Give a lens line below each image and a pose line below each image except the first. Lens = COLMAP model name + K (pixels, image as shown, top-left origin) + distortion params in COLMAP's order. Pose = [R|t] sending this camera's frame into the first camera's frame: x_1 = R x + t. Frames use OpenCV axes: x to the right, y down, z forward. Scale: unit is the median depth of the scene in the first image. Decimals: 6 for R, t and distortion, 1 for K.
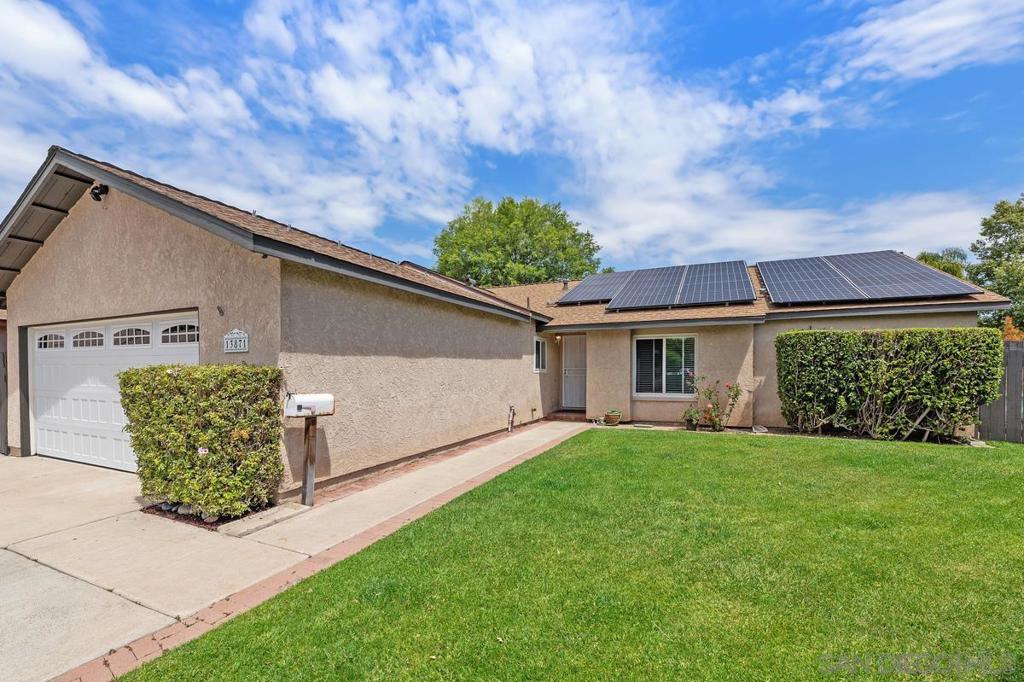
lens RADIAL K [[423.6, 0, 511.4], [0, 423.6, 352.8], [0, 0, 1]] dist [0.001410, 0.000092]
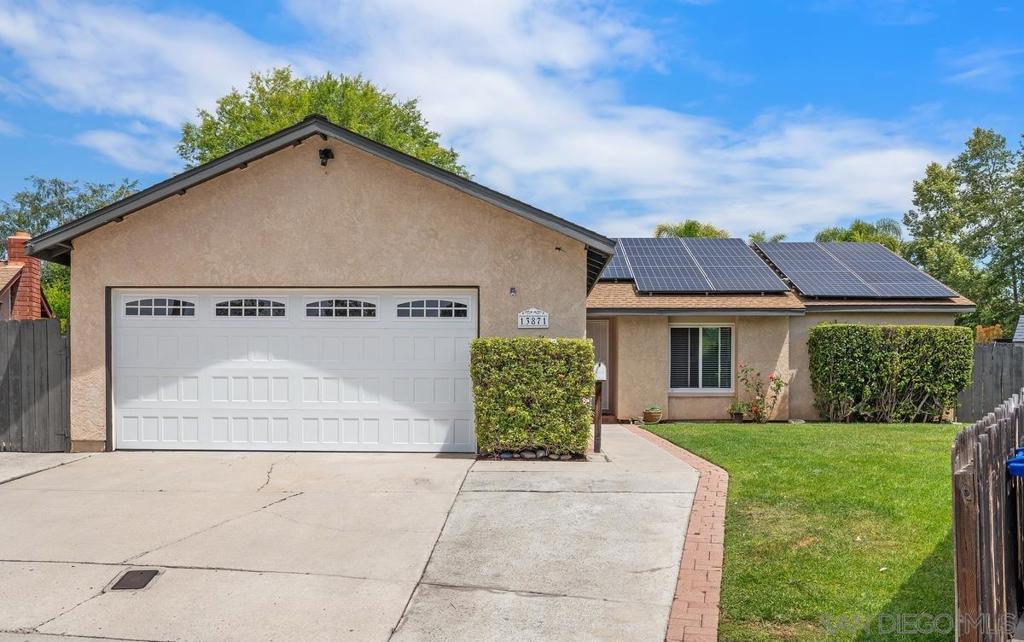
lens RADIAL K [[867.1, 0, 512.0], [0, 867.1, 321.0], [0, 0, 1]] dist [-0.003748, -0.000723]
pose [[0.914035, 0.034199, 0.404192, -0.855786], [-0.019372, 0.998983, -0.040718, 0.039977], [-0.405173, 0.029387, 0.913768, -0.597302]]
